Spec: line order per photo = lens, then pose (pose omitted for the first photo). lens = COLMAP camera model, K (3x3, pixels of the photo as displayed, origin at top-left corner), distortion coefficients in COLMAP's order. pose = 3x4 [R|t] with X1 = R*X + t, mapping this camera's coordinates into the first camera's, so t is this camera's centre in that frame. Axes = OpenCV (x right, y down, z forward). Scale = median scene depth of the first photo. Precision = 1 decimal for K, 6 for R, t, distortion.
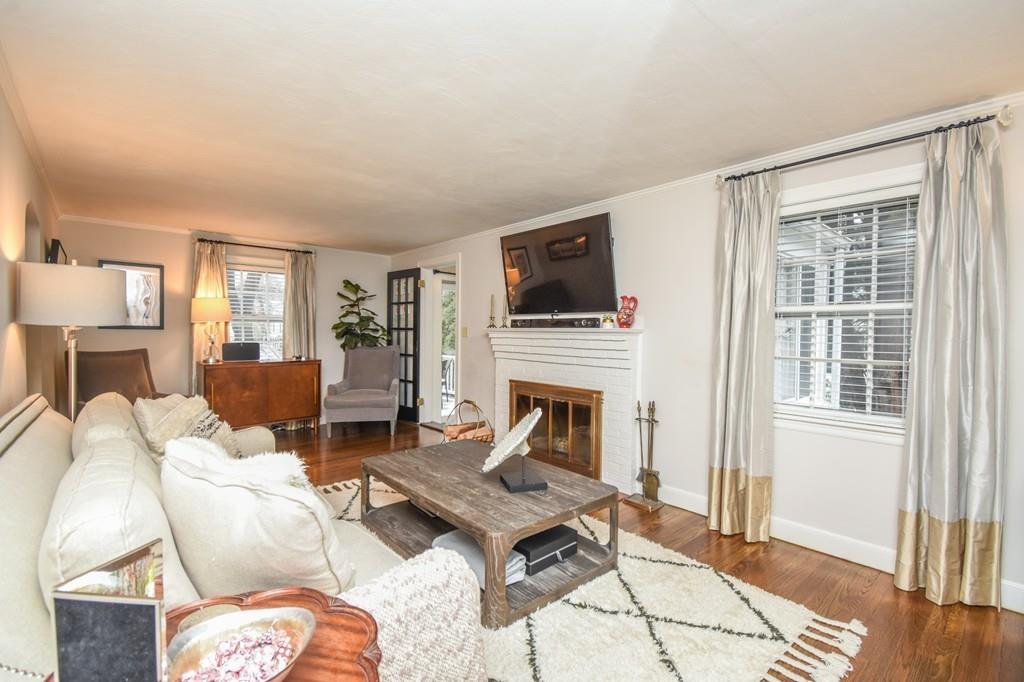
lens RADIAL K [[455.9, 0, 518.2], [0, 455.9, 344.6], [0, 0, 1]] dist [0.004925, -0.009404]
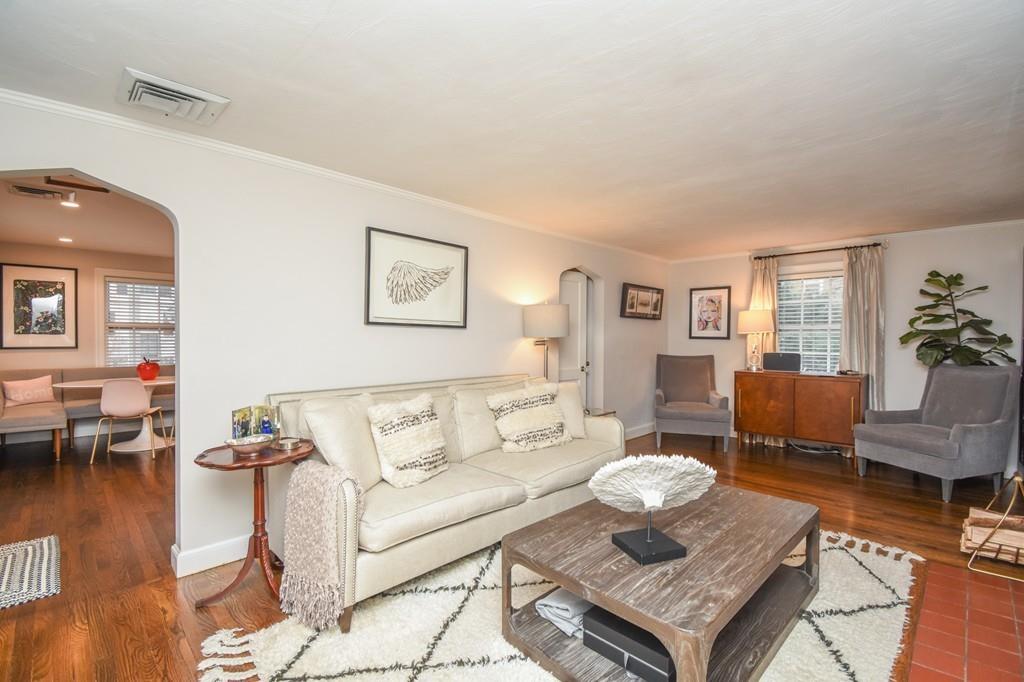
lens RADIAL K [[455.9, 0, 508.8], [0, 455.9, 338.4], [0, 0, 1]] dist [0.004925, -0.009404]
pose [[0.042296, 0.000057, -0.999105, 0.475823], [-0.034190, 0.999414, -0.001390, -0.018313], [0.998520, 0.034219, 0.042273, 0.464789]]
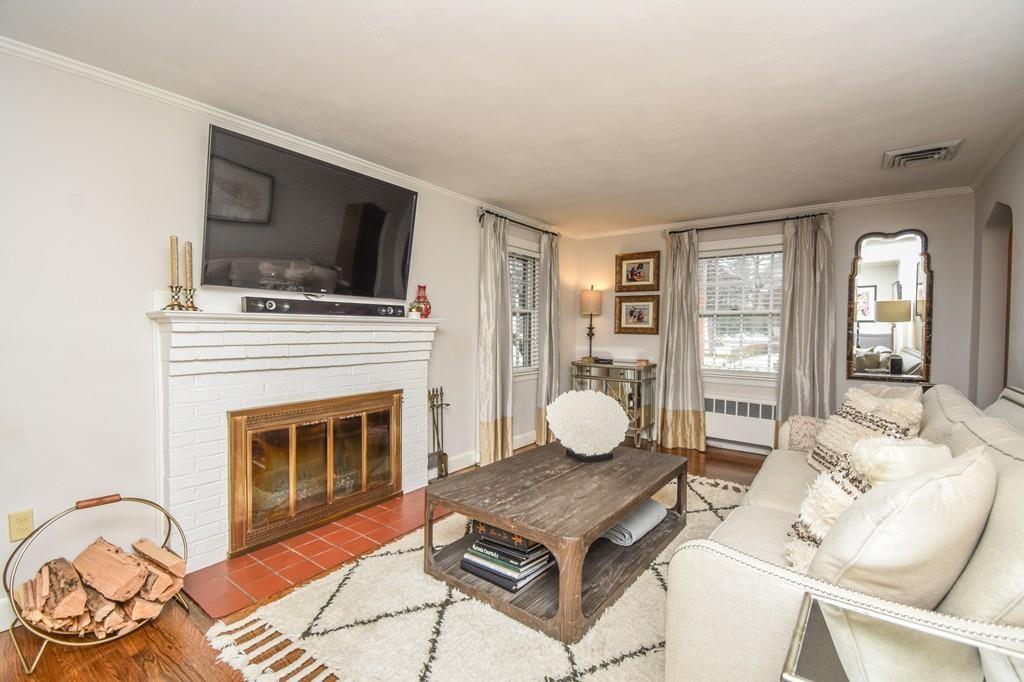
lens RADIAL K [[455.9, 0, 519.0], [0, 455.9, 341.8], [0, 0, 1]] dist [0.004925, -0.009404]
pose [[-0.210046, -0.038299, 0.976941, -0.674578], [0.020538, 0.998839, 0.043574, -0.021215], [-0.977476, 0.029217, -0.209016, 0.894367]]
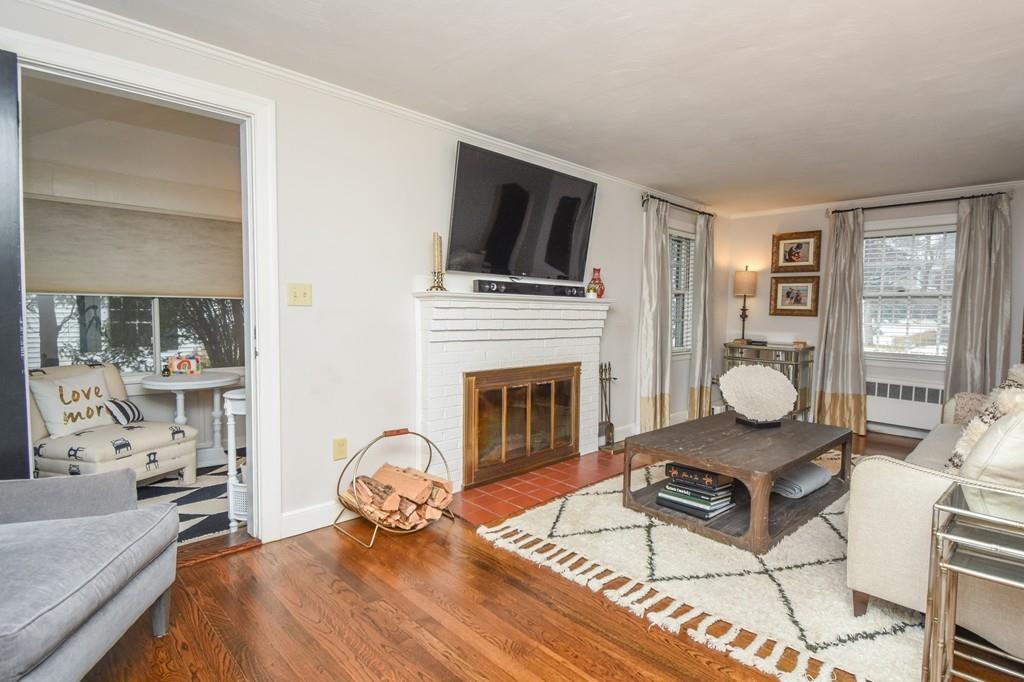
lens RADIAL K [[520.7, 0, 565.7], [0, 520.7, 342.9], [0, 0, 1]] dist [0.000023, -0.007767]
pose [[-0.086257, -0.070064, 0.993806, -0.863829], [0.014984, 0.997320, 0.071612, -0.017966], [-0.996160, 0.021069, -0.084976, 1.048906]]
